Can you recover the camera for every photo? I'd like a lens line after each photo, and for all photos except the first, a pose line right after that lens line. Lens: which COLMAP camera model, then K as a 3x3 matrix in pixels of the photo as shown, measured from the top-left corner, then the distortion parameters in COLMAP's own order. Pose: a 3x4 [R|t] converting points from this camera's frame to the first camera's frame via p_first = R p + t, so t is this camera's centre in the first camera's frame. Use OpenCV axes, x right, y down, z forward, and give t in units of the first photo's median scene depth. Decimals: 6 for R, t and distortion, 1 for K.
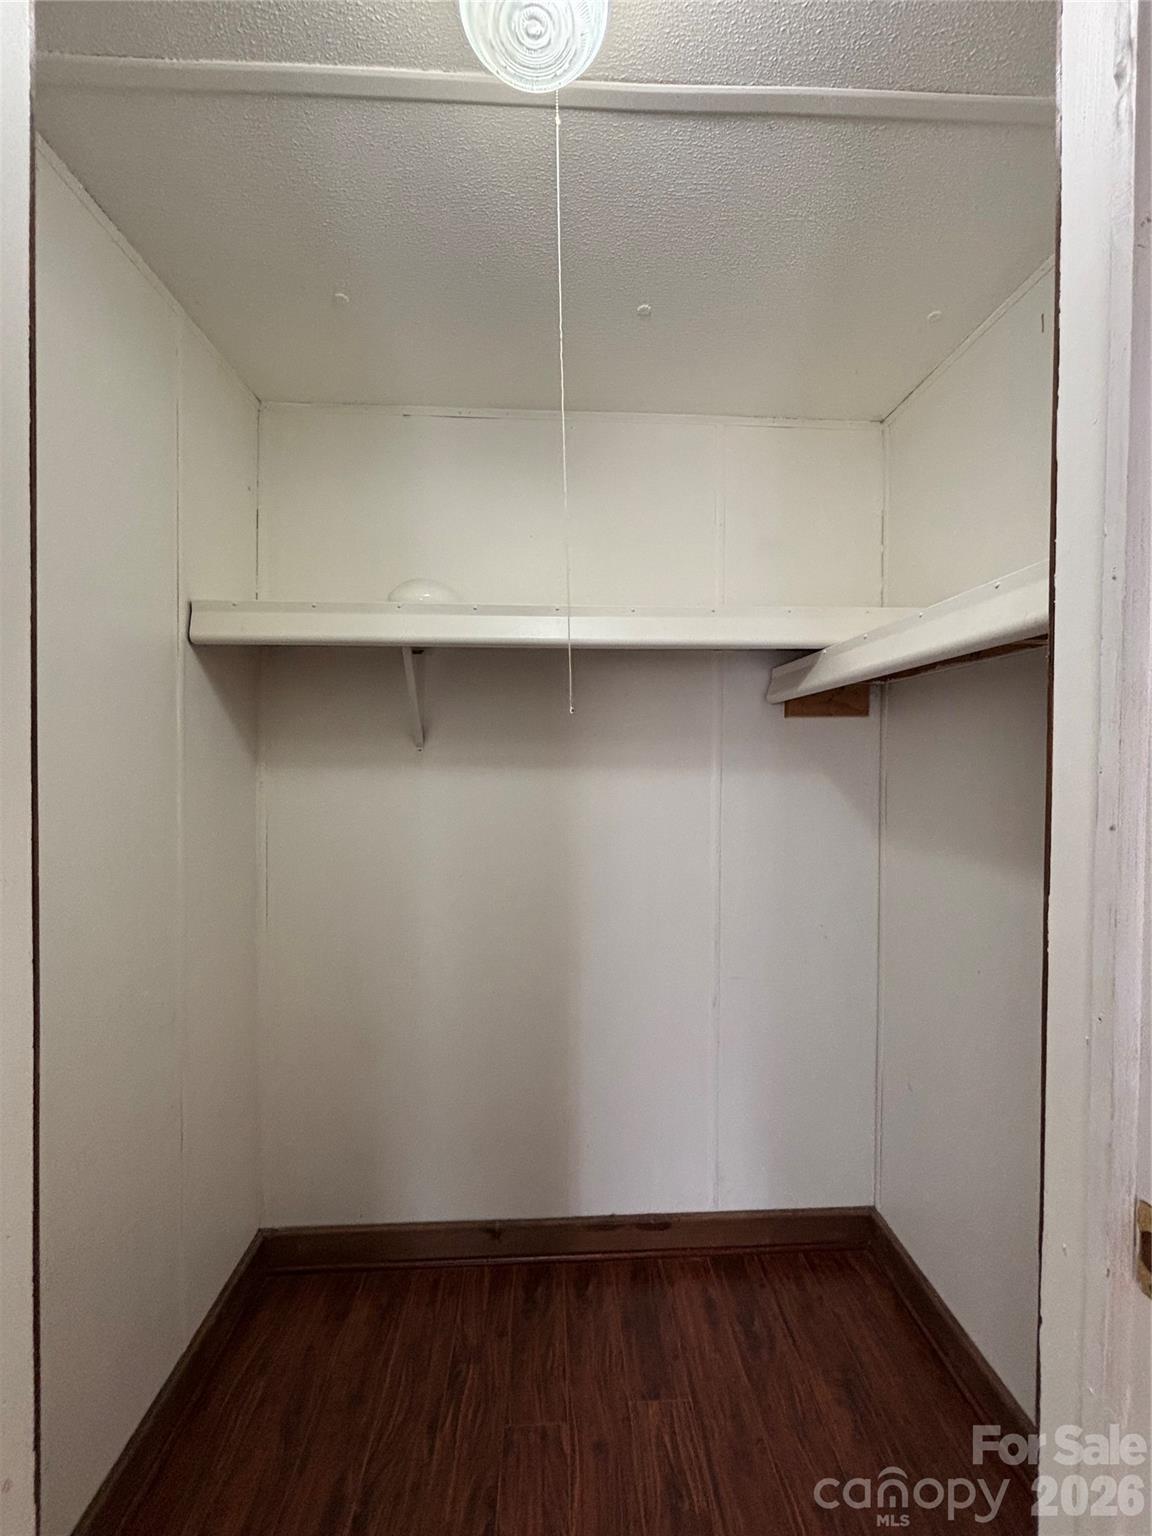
lens RADIAL K [[620.5, 0, 578.3], [0, 620.5, 769.0], [0, 0, 1]] dist [0.004955, -0.001082]
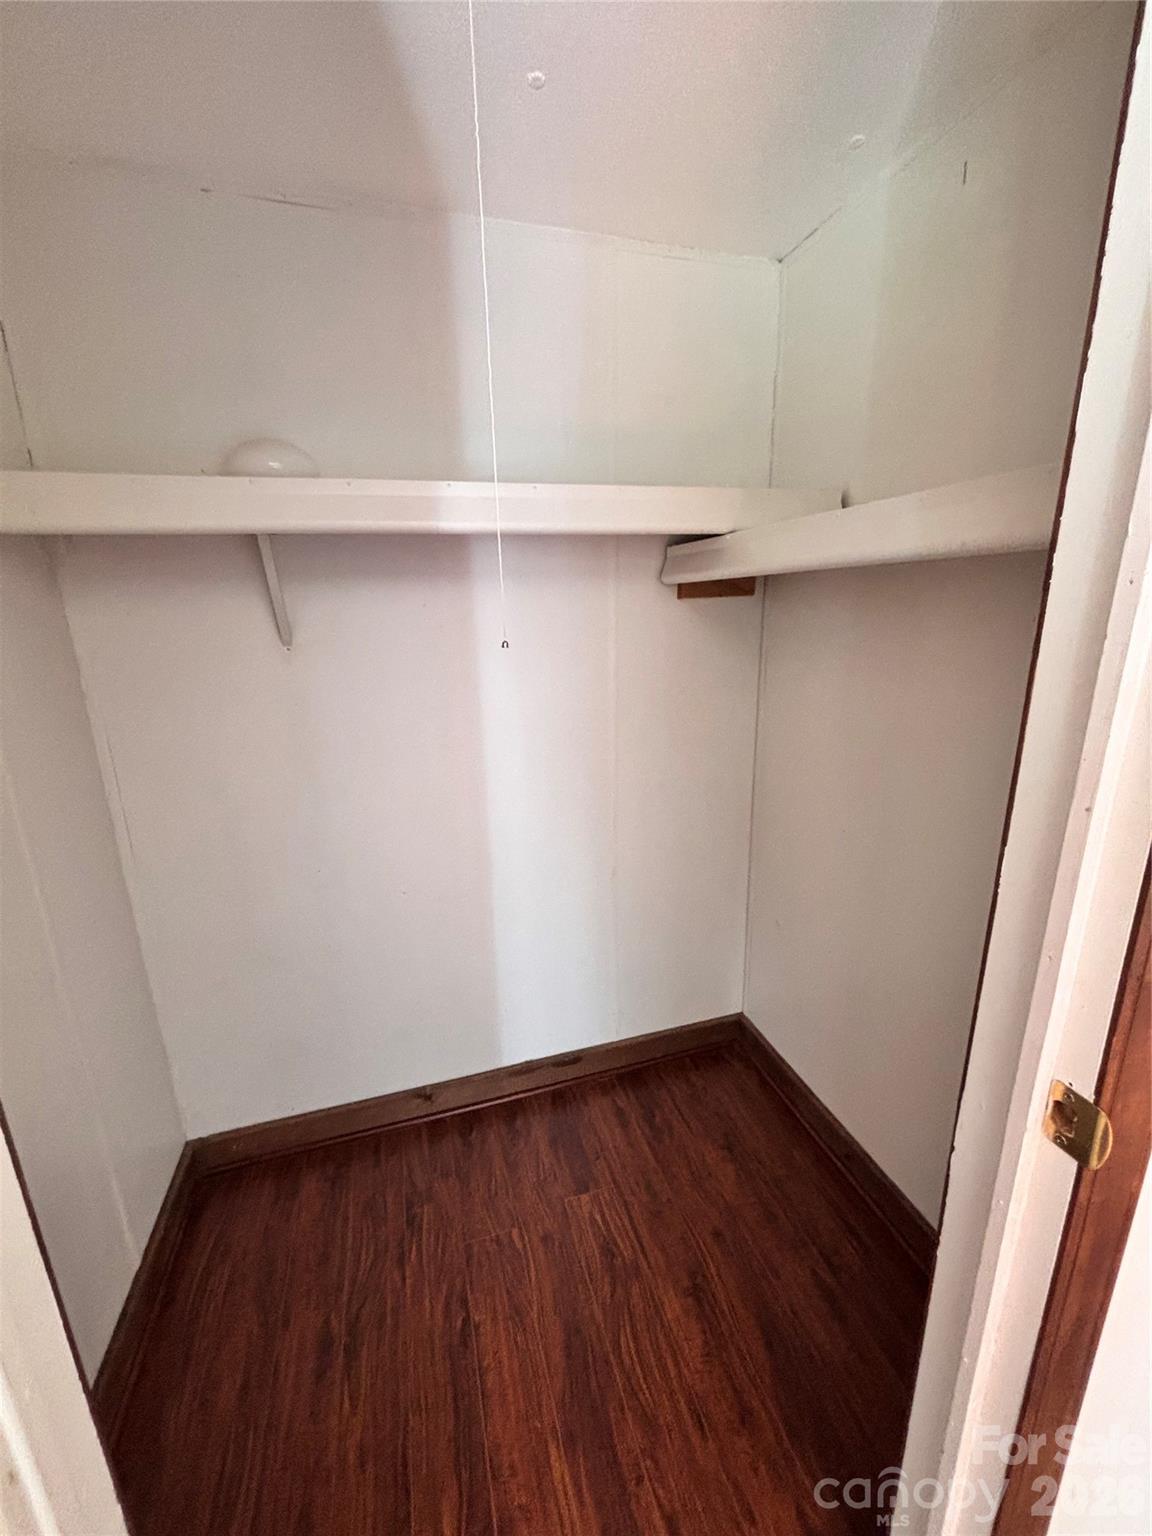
lens RADIAL K [[620.5, 0, 575.8], [0, 620.5, 769.6], [0, 0, 1]] dist [0.004955, -0.001082]
pose [[0.969681, -0.089144, 0.227537, -0.089906], [0.030891, 0.968337, 0.247729, -0.084009], [-0.242416, -0.233189, 0.941731, 0.048458]]
